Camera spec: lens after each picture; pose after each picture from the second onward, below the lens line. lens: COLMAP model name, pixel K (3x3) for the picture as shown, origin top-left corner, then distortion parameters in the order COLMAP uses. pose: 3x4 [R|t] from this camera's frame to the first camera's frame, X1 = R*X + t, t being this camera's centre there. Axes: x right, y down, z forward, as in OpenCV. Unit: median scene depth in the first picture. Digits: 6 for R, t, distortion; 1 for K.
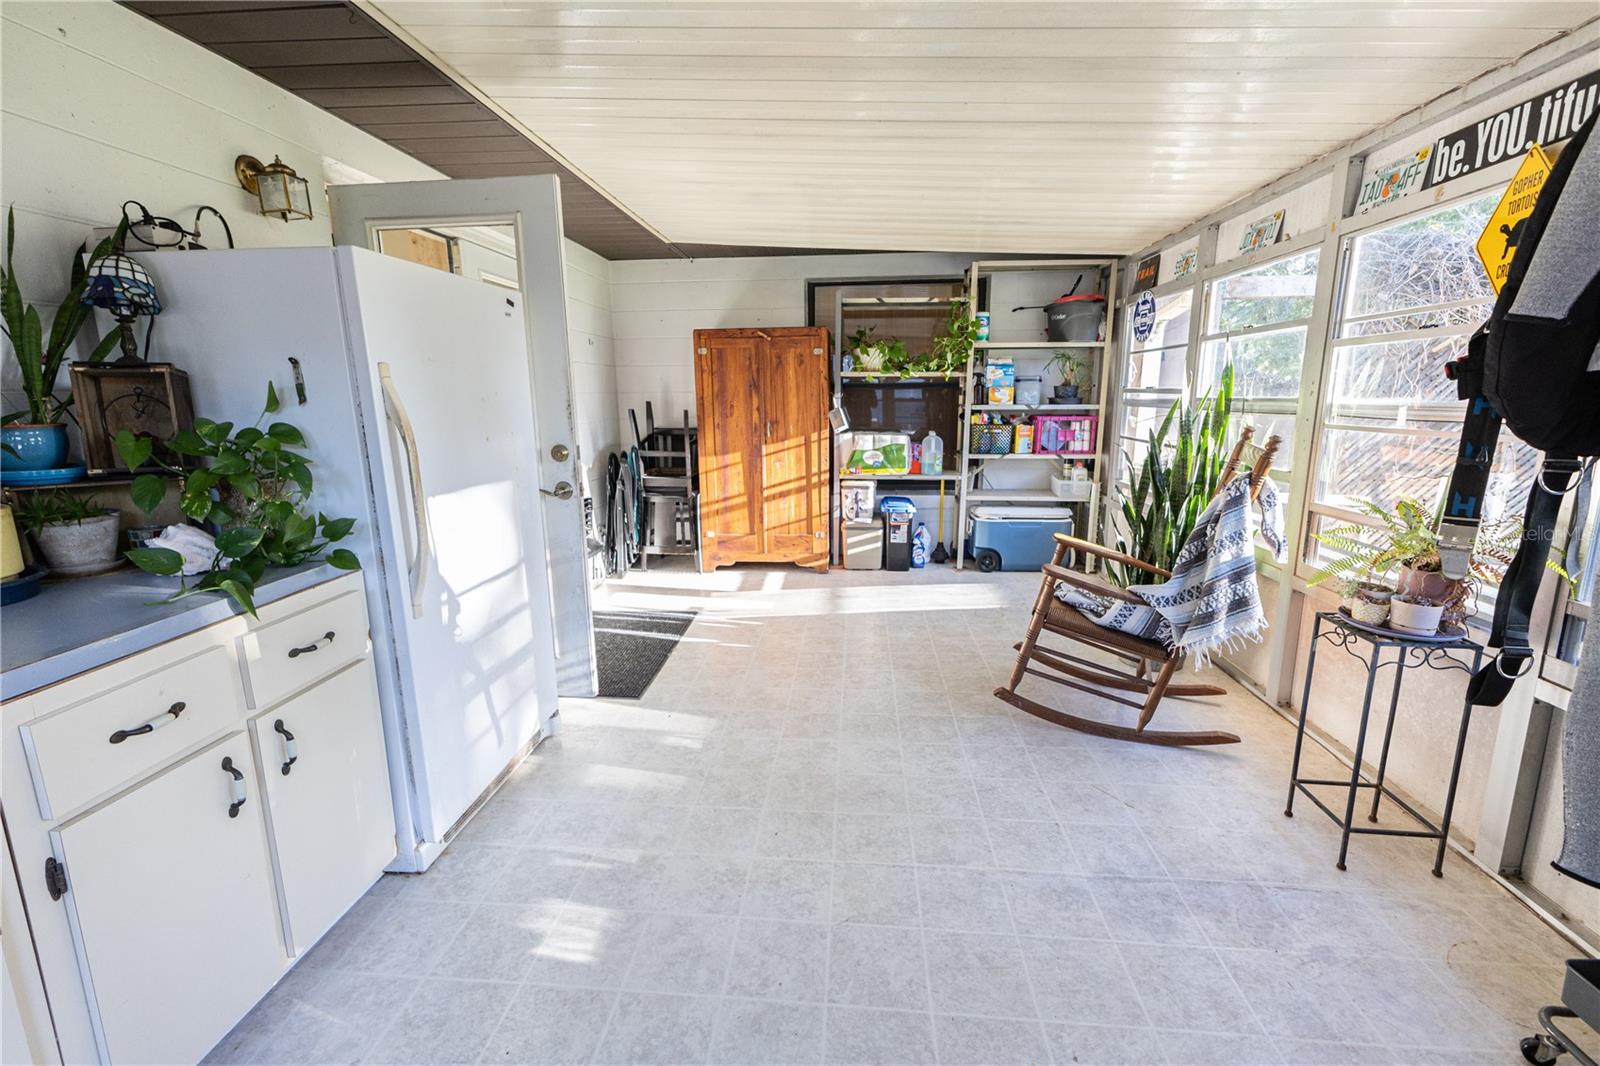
lens RADIAL K [[691.7, 0, 804.7], [0, 691.7, 530.0], [0, 0, 1]] dist [0.013091, -0.002310]
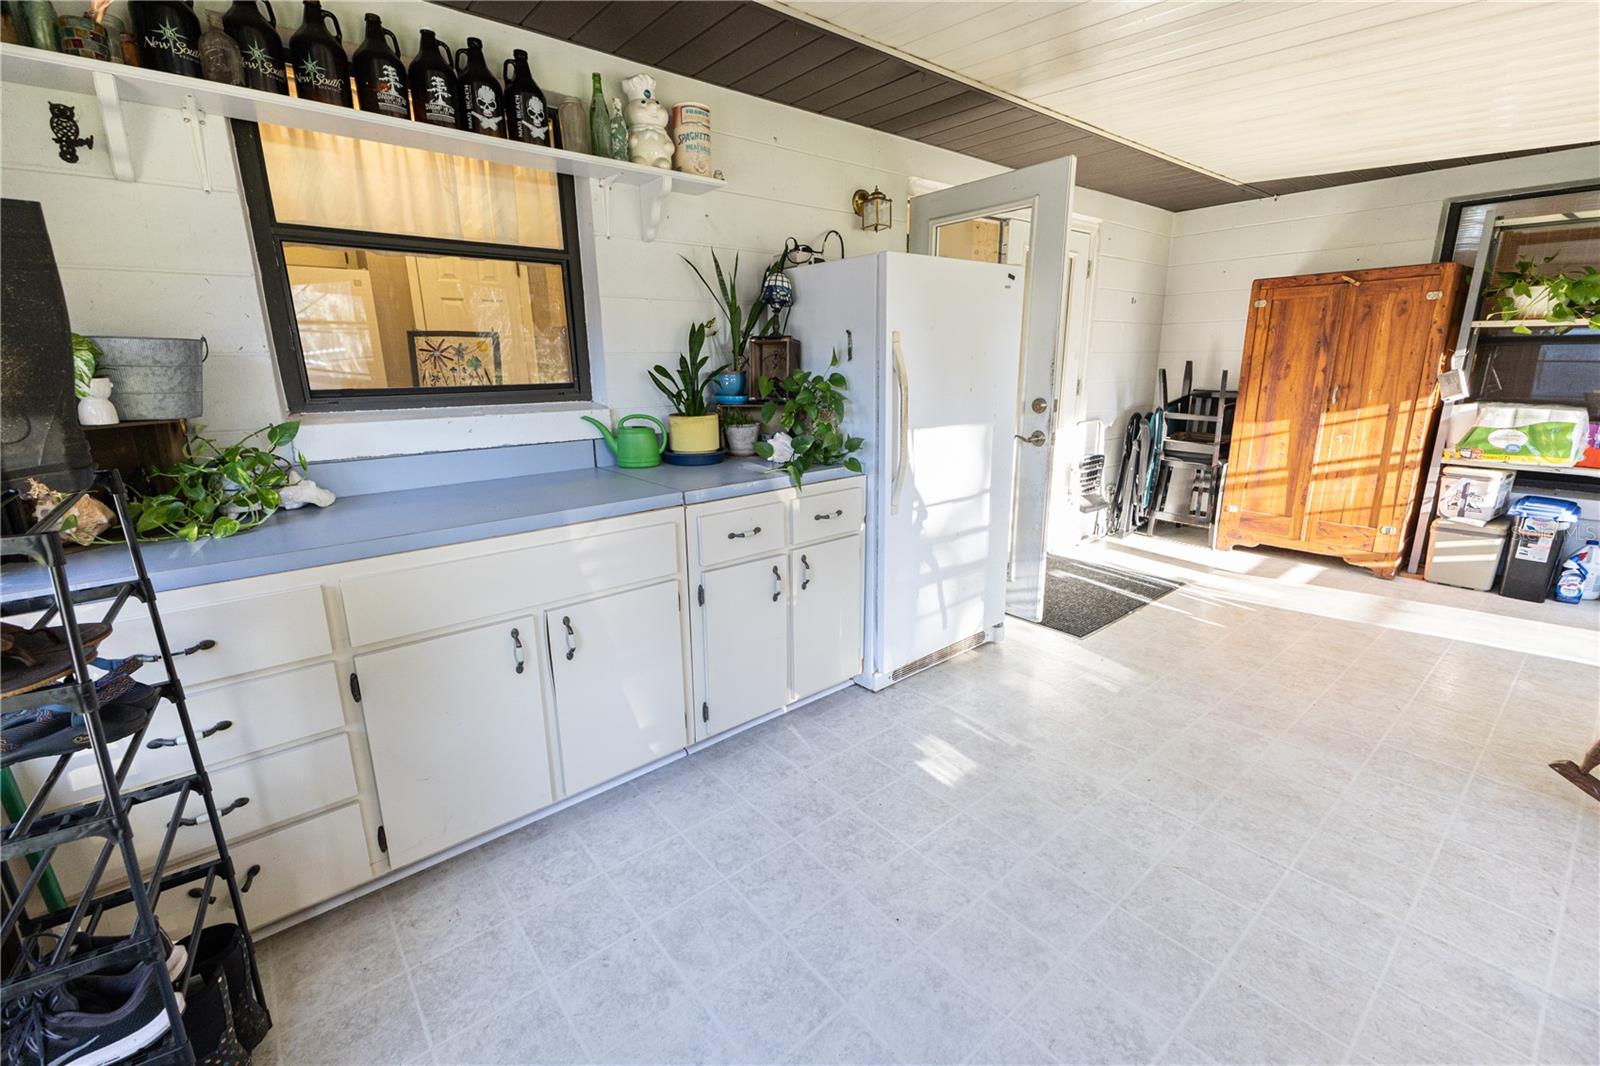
lens RADIAL K [[691.7, 0, 798.8], [0, 691.7, 533.1], [0, 0, 1]] dist [0.013091, -0.002310]
pose [[0.697932, 0.177416, -0.693841, 0.222695], [-0.136269, 0.984028, 0.114544, 0.022236], [0.703081, 0.014605, 0.710960, -0.105302]]
